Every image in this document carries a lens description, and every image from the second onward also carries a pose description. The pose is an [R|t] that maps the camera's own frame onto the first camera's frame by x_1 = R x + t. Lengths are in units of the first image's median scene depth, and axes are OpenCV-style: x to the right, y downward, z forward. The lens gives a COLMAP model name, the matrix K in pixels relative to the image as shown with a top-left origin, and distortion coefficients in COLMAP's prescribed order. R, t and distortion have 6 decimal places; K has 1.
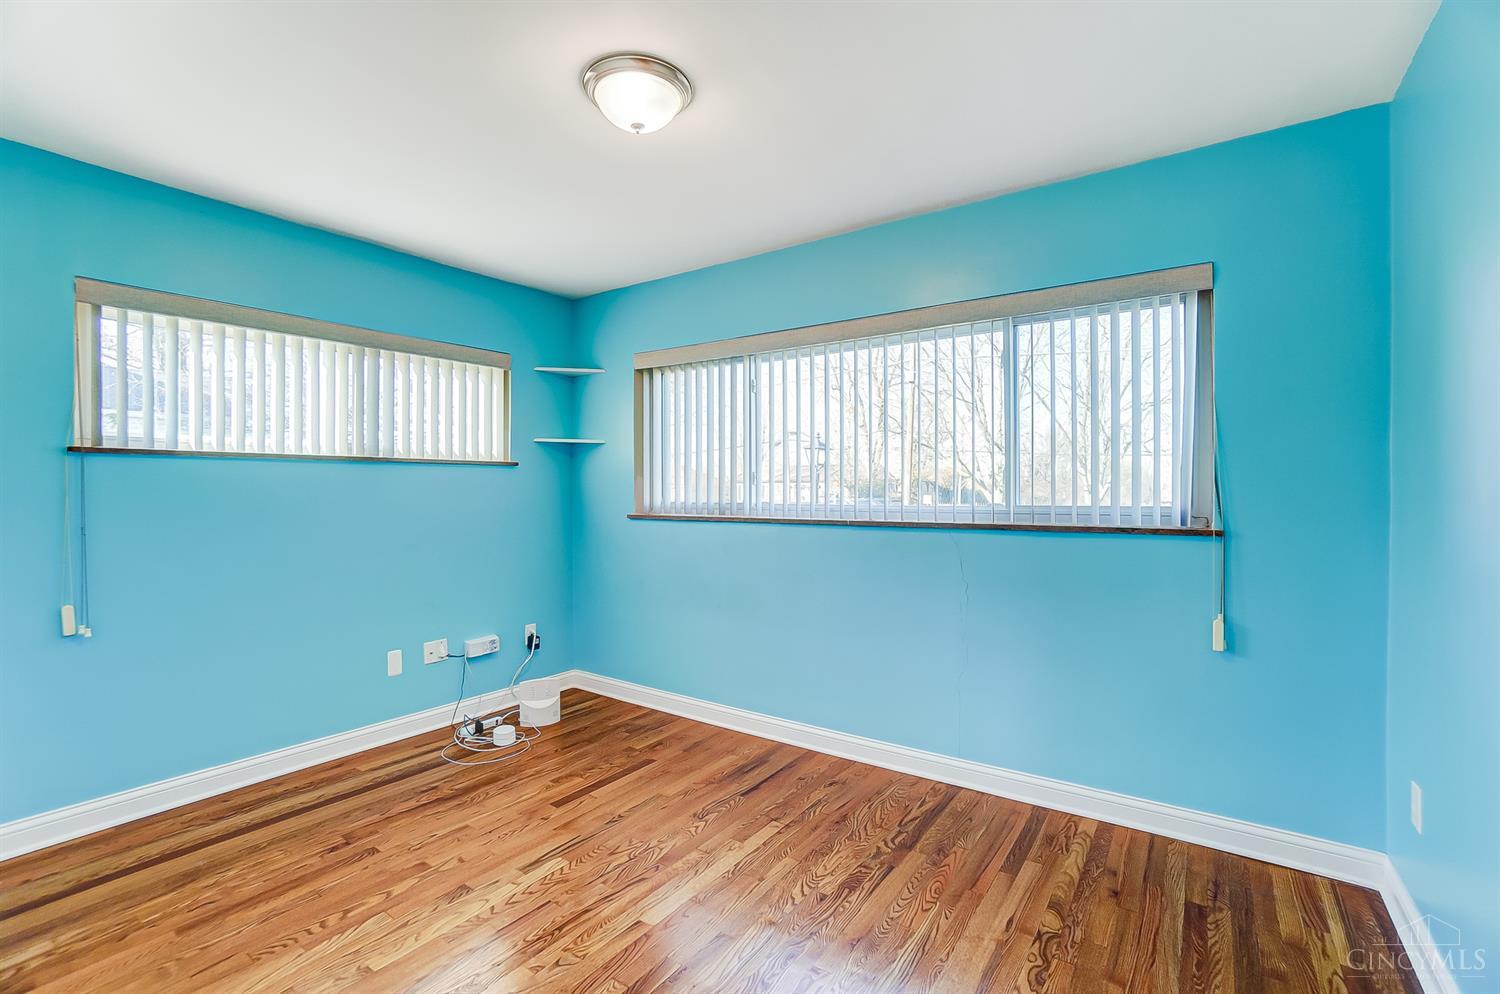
lens RADIAL K [[668.1, 0, 745.9], [0, 668.1, 486.3], [0, 0, 1]] dist [-0.065851, 0.023897]
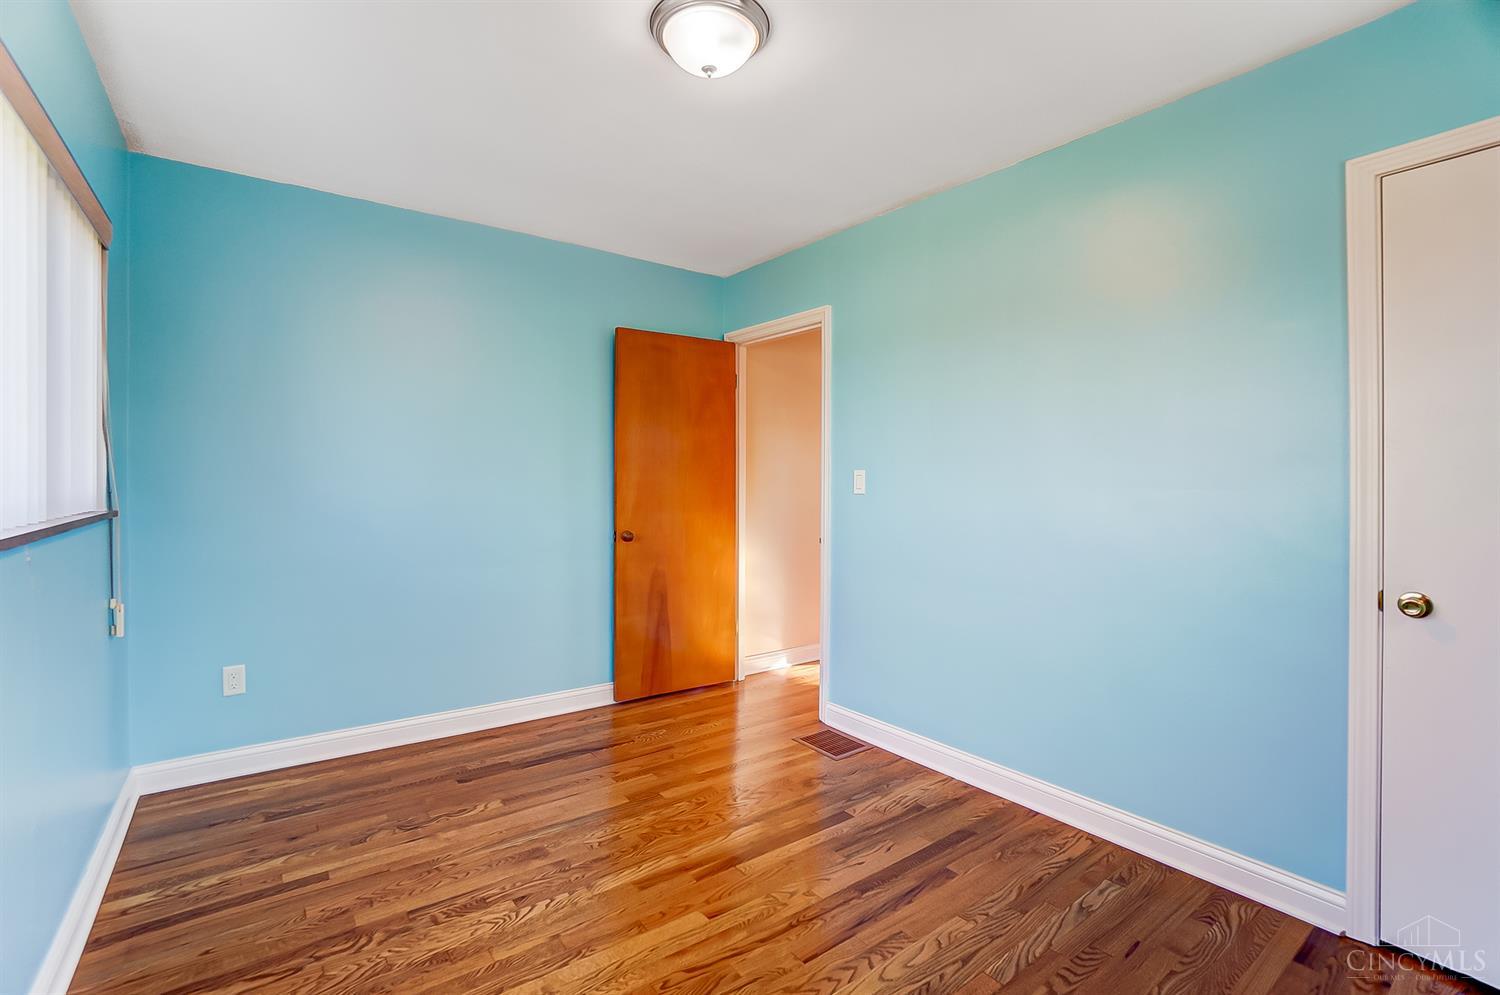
lens RADIAL K [[668.1, 0, 745.9], [0, 668.1, 486.8], [0, 0, 1]] dist [-0.065851, 0.023897]
pose [[-0.954471, -0.008452, 0.298183, -0.462238], [-0.006358, 0.999948, 0.007991, 0.025513], [-0.298235, 0.005731, -0.954475, 1.771564]]
